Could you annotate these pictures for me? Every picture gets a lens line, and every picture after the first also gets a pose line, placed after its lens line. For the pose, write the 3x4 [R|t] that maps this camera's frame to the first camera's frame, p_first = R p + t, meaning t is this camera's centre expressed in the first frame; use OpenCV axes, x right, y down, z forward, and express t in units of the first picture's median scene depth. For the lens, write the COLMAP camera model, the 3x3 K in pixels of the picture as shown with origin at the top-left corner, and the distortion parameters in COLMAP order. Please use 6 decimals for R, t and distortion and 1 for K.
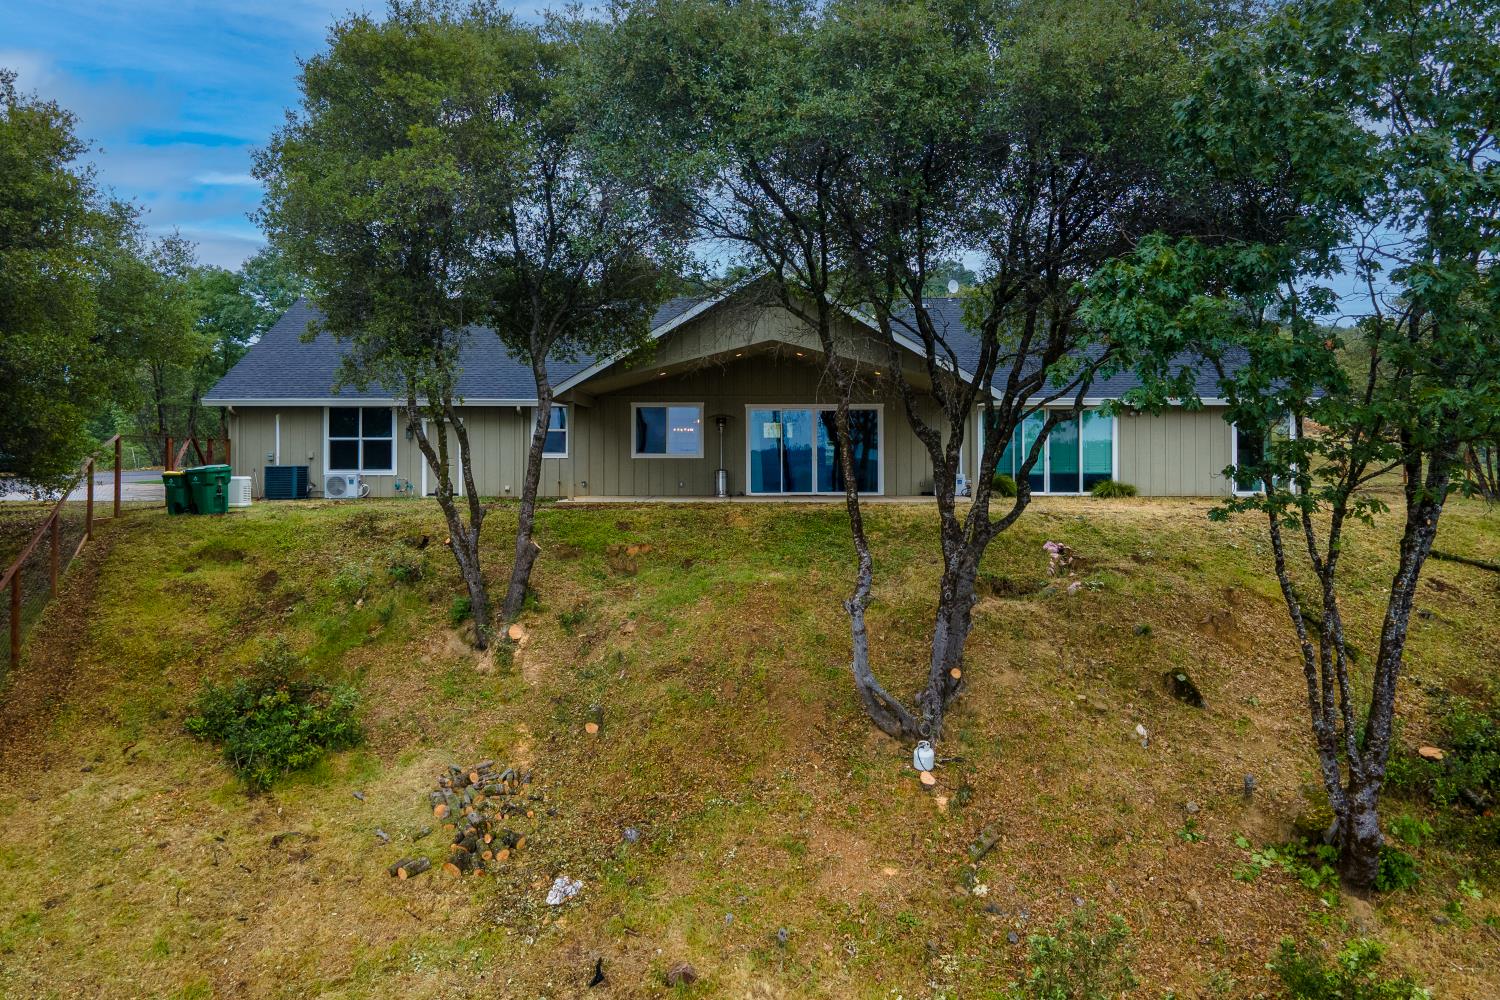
lens RADIAL K [[1091.9, 0, 750.0], [0, 1091.9, 500.0], [0, 0, 1]] dist [-0.002617, 0.082844]
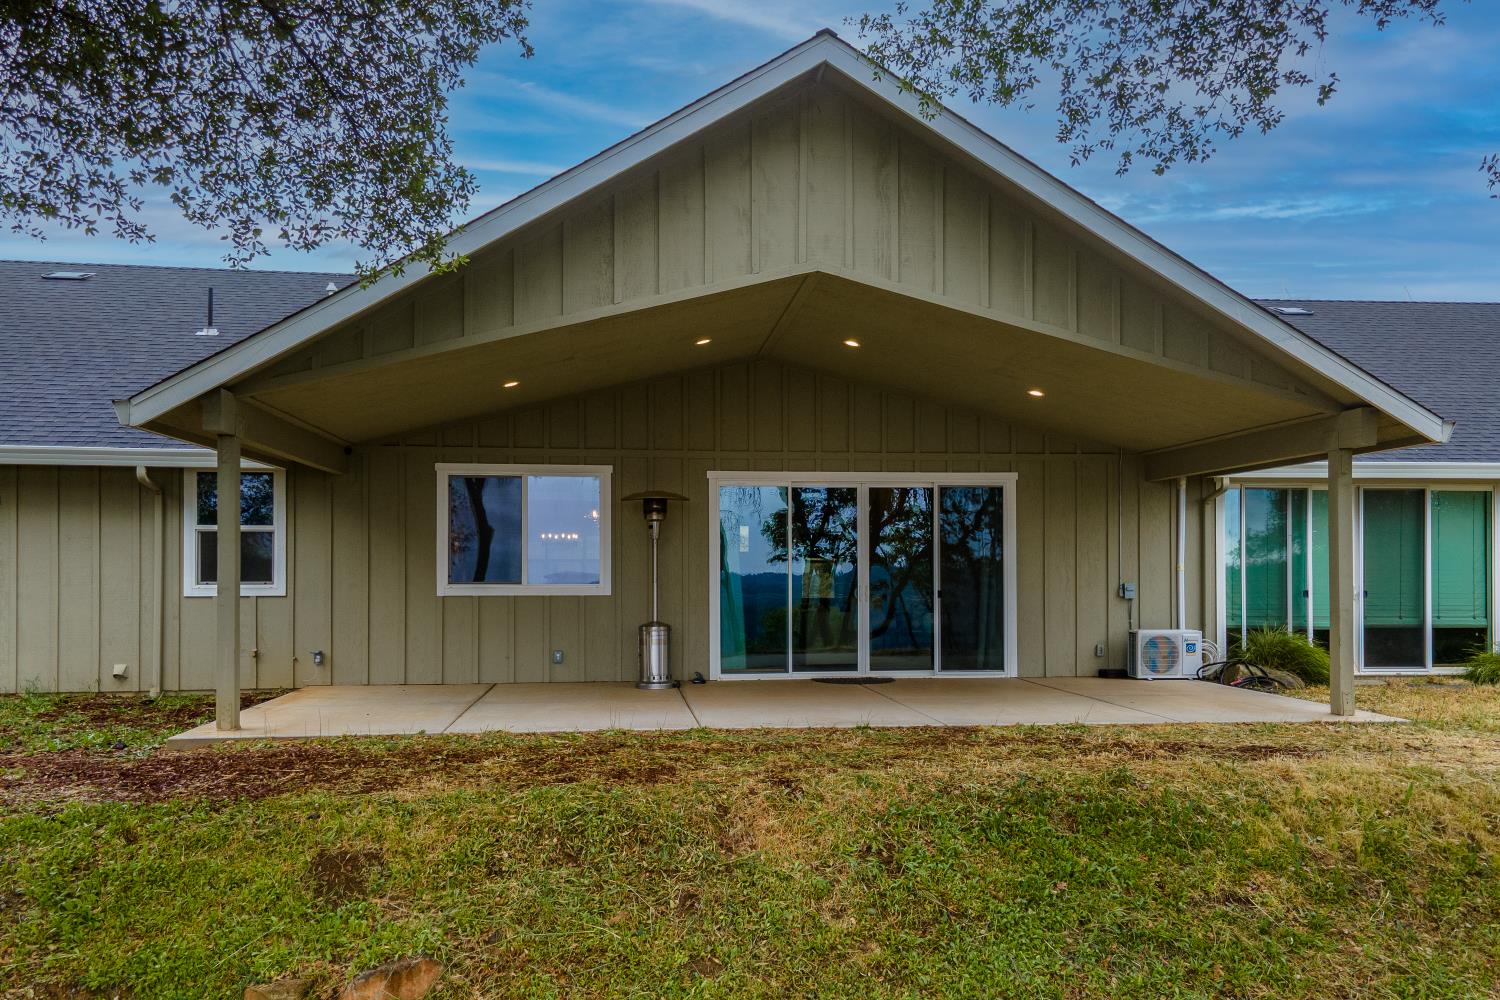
lens RADIAL K [[1081.9, 0, 755.1], [0, 1081.9, 558.0], [0, 0, 1]] dist [-0.001770, 0.052571]
pose [[0.992287, 0.001588, 0.123948, -0.038839], [0.005159, 0.998523, -0.054090, -0.029679], [-0.123851, 0.054312, 0.990813, 0.573769]]
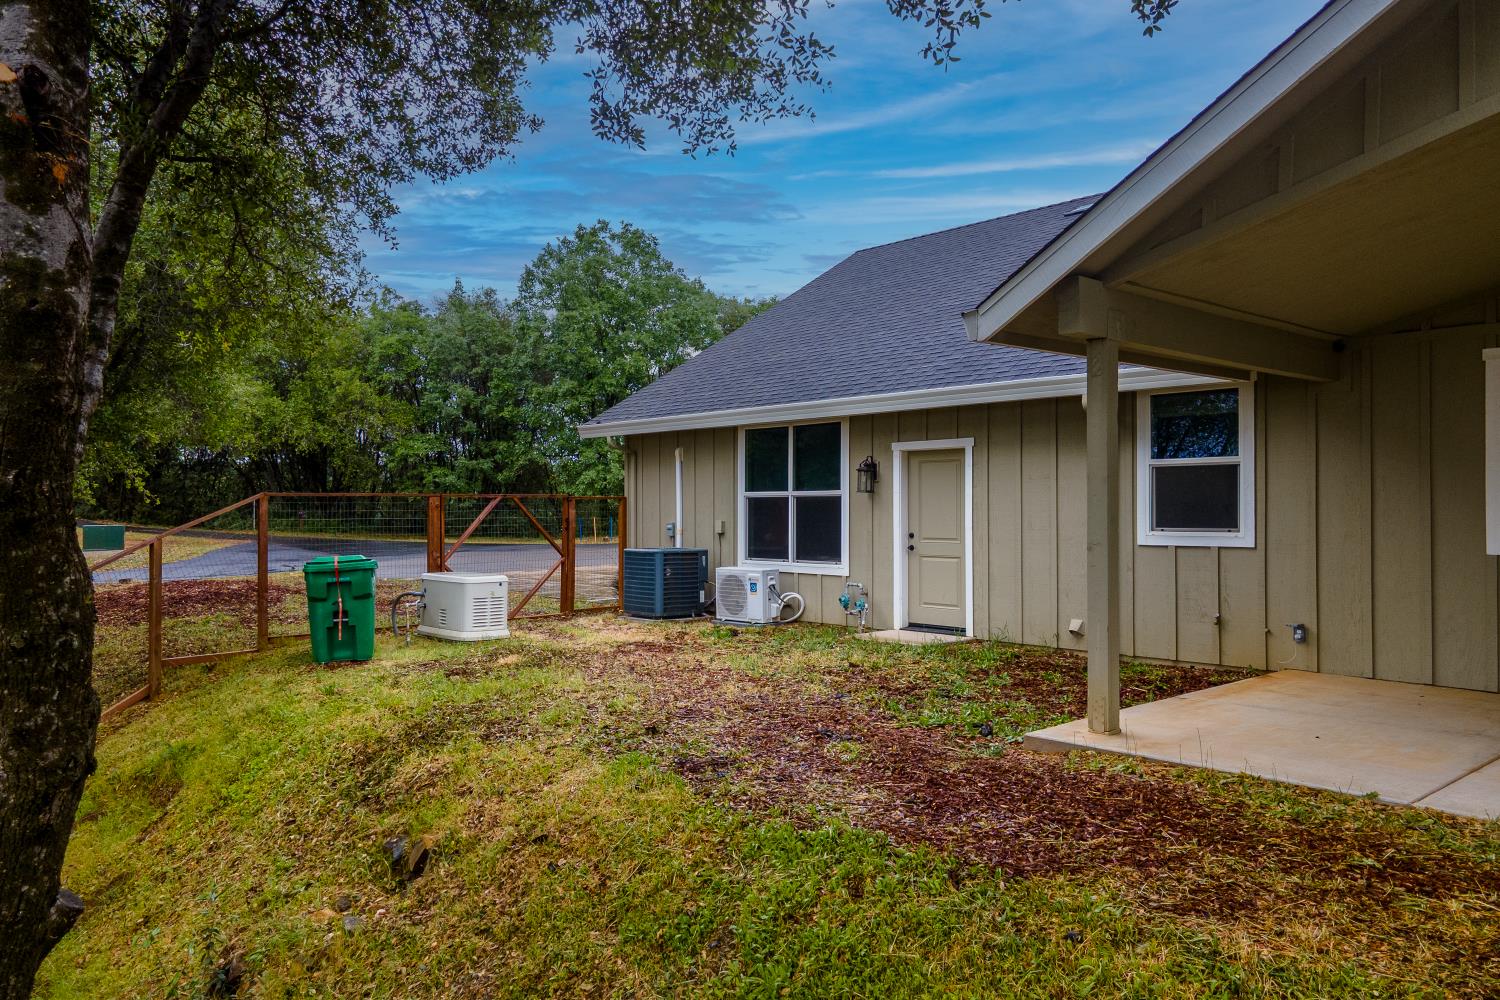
lens RADIAL K [[1091.9, 0, 750.0], [0, 1091.9, 500.0], [0, 0, 1]] dist [-0.002617, 0.082844]
pose [[0.669741, -0.006111, -0.742569, -0.026883], [-0.028118, 0.999040, -0.033582, -0.037546], [0.742062, 0.043371, 0.668927, 0.683880]]
